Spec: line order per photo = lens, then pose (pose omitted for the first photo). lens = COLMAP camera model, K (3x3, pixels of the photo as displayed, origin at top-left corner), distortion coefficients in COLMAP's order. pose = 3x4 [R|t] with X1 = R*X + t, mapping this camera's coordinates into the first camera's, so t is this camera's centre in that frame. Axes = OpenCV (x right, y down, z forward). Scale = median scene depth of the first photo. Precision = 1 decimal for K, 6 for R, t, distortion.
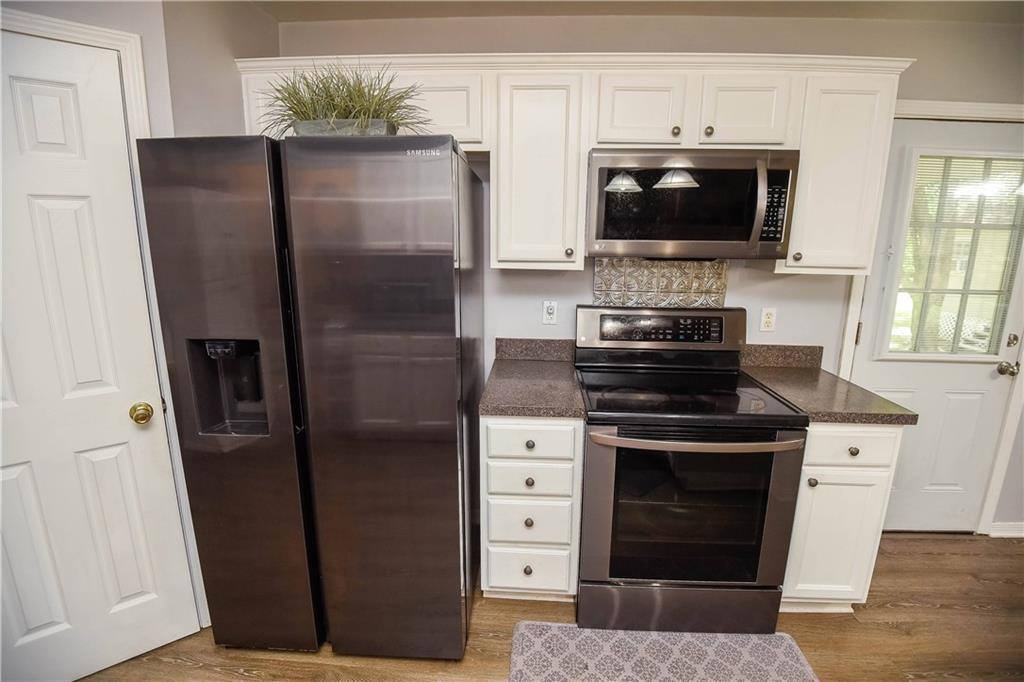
lens RADIAL K [[478.1, 0, 516.4], [0, 478.1, 340.5], [0, 0, 1]] dist [0.000531, -0.019648]
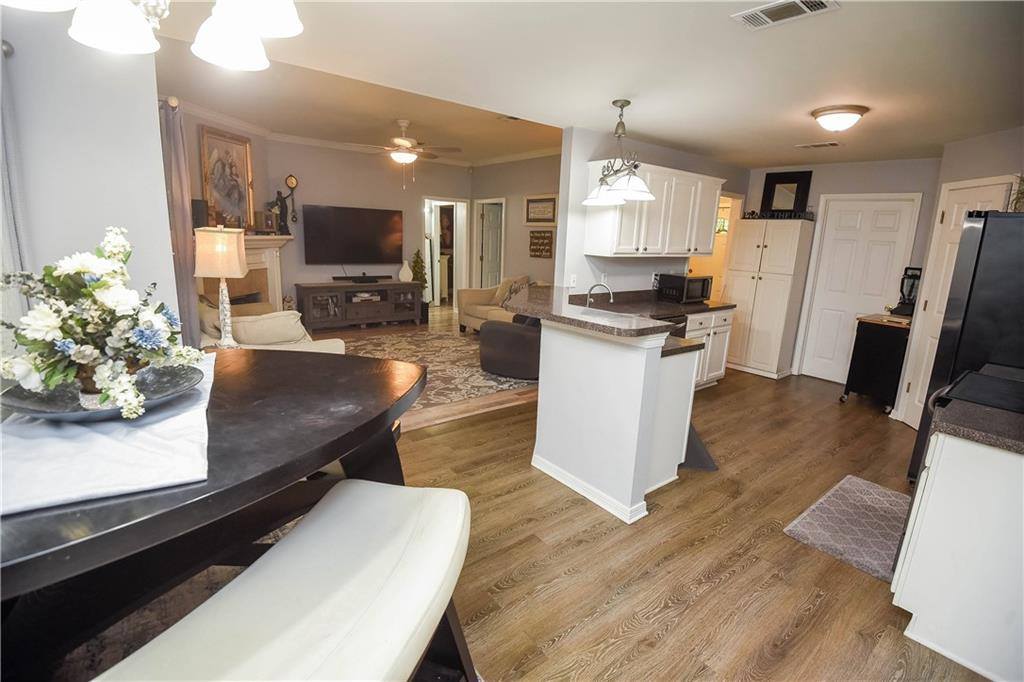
lens RADIAL K [[478.1, 0, 516.4], [0, 478.1, 340.5], [0, 0, 1]] dist [0.000531, -0.019648]
pose [[0.760625, -0.126103, 0.636826, -2.070852], [0.106127, 0.991910, 0.069658, 0.027571], [-0.640458, 0.014601, 0.767855, -0.393601]]
